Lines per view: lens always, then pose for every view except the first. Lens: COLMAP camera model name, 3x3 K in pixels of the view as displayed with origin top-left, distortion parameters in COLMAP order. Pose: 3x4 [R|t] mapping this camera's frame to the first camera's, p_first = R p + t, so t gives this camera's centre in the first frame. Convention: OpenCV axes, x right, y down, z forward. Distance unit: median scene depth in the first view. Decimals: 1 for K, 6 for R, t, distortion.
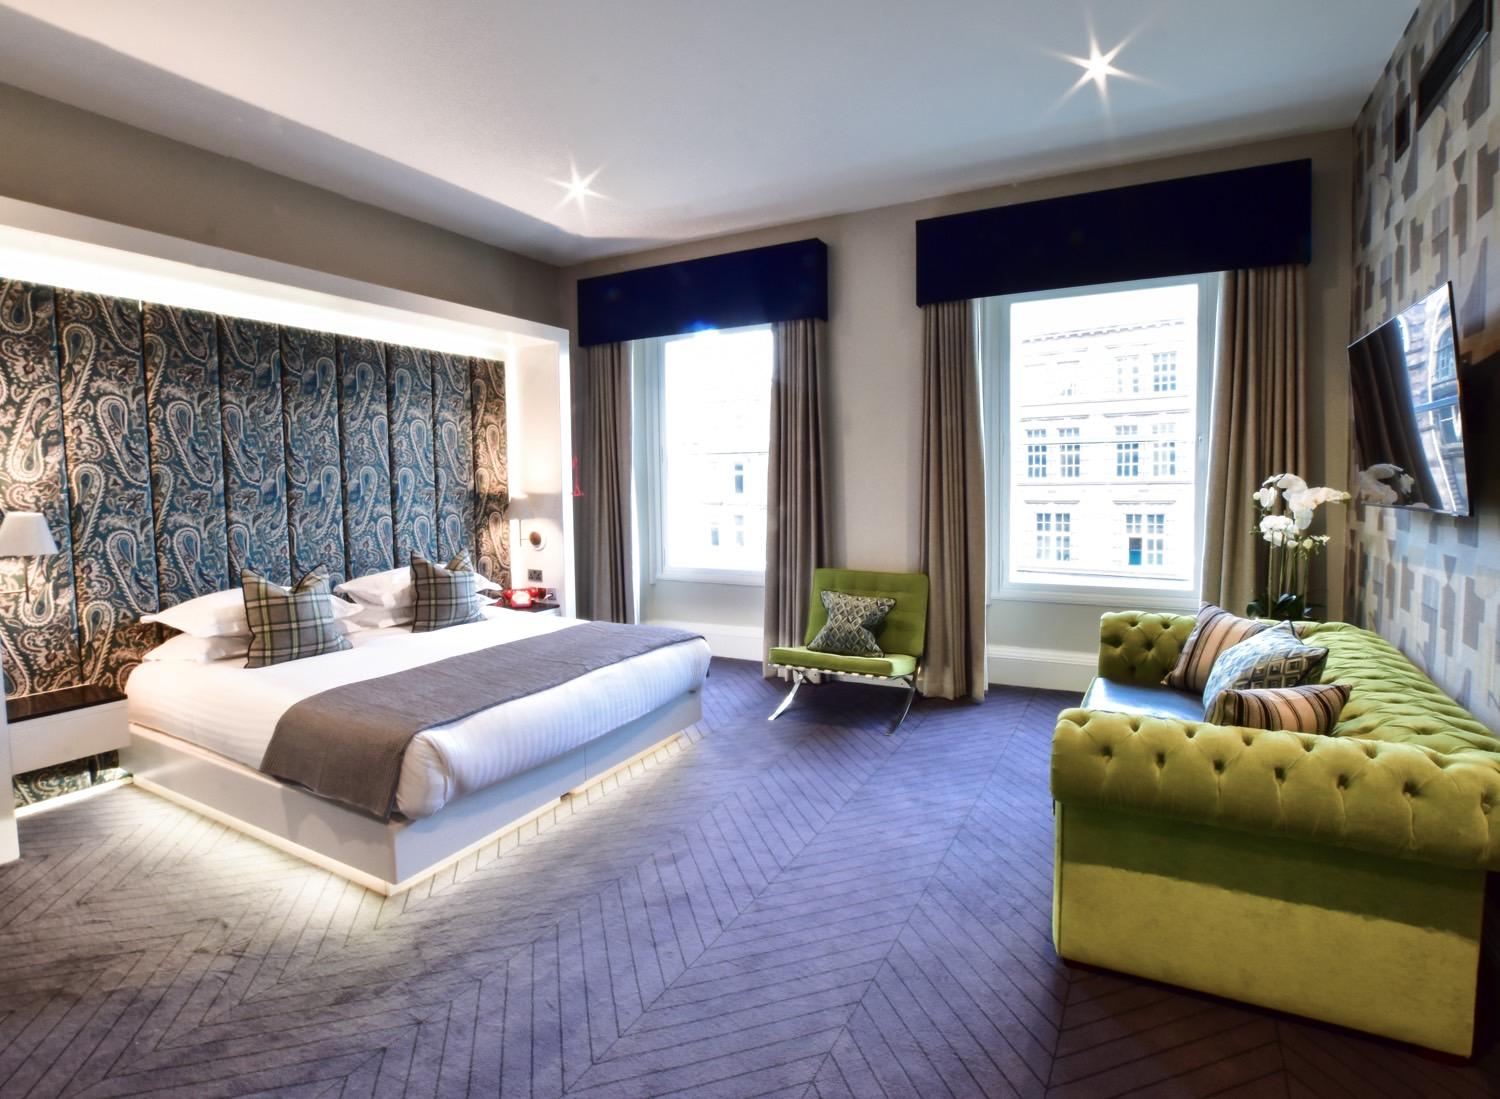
lens RADIAL K [[728.5, 0, 750.5], [0, 728.5, 547.7], [0, 0, 1]] dist [-0.030629, 0.000577]
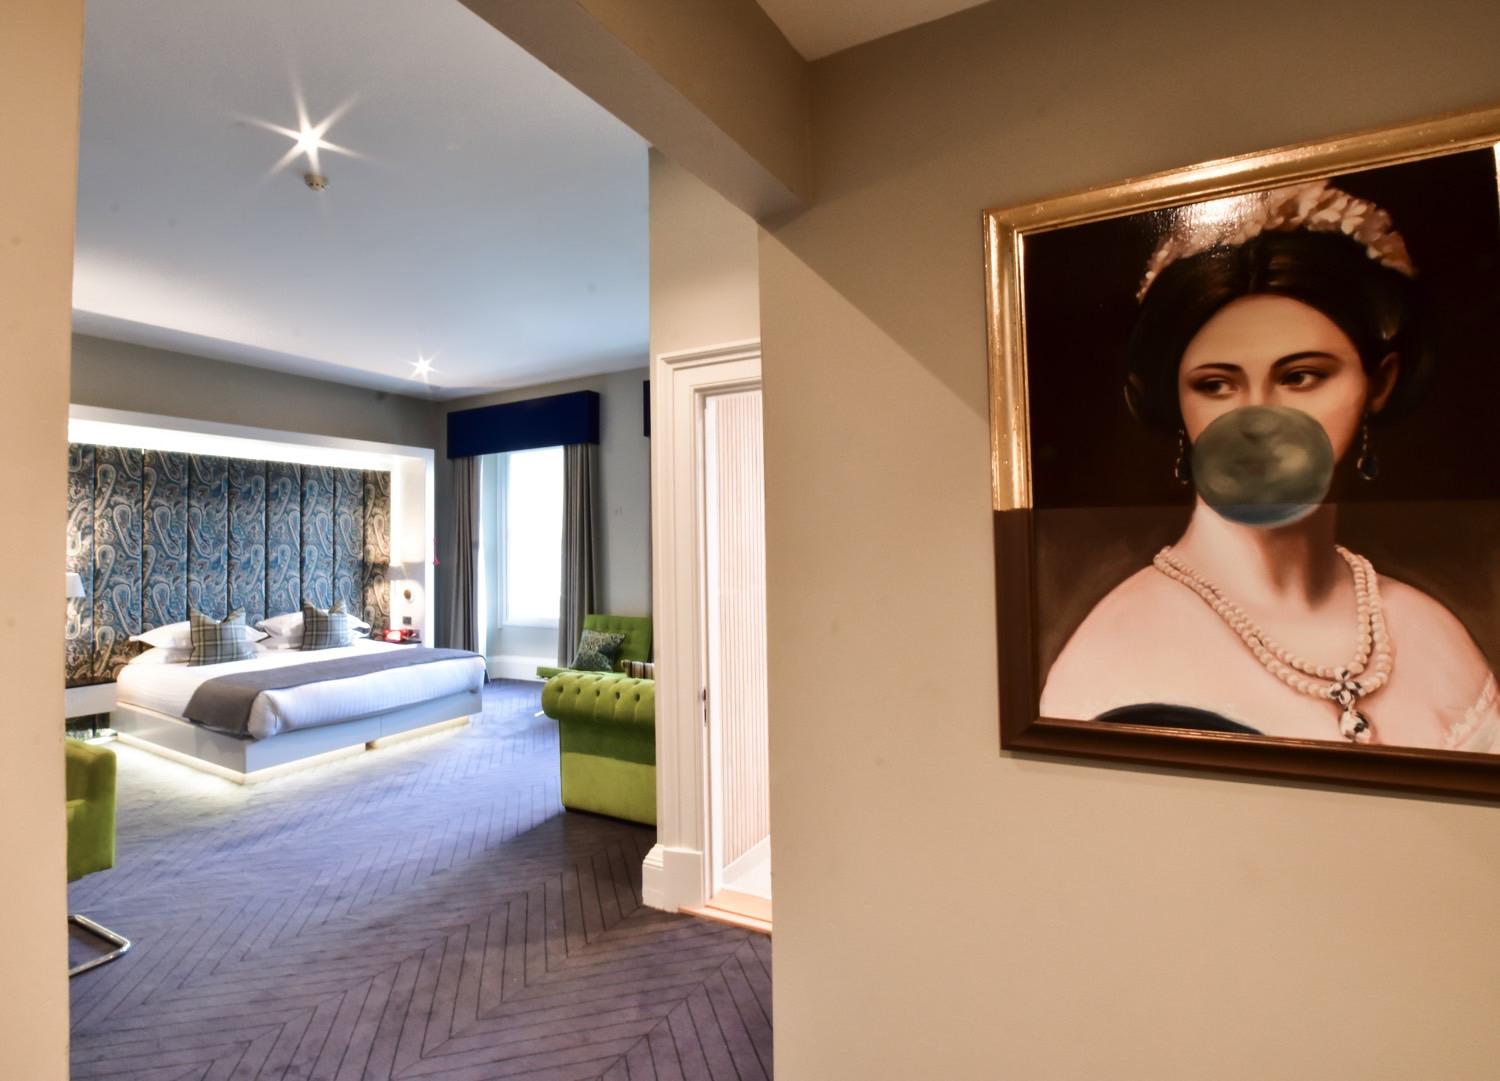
lens RADIAL K [[757.3, 0, 750.1], [0, 757.3, 541.4], [0, 0, 1]] dist [-0.033116, -0.001335]
pose [[0.999221, -0.002994, -0.039338, 0.572349], [-0.000954, 0.994990, -0.099969, 0.041208], [0.039440, 0.099929, 0.994213, -0.589408]]
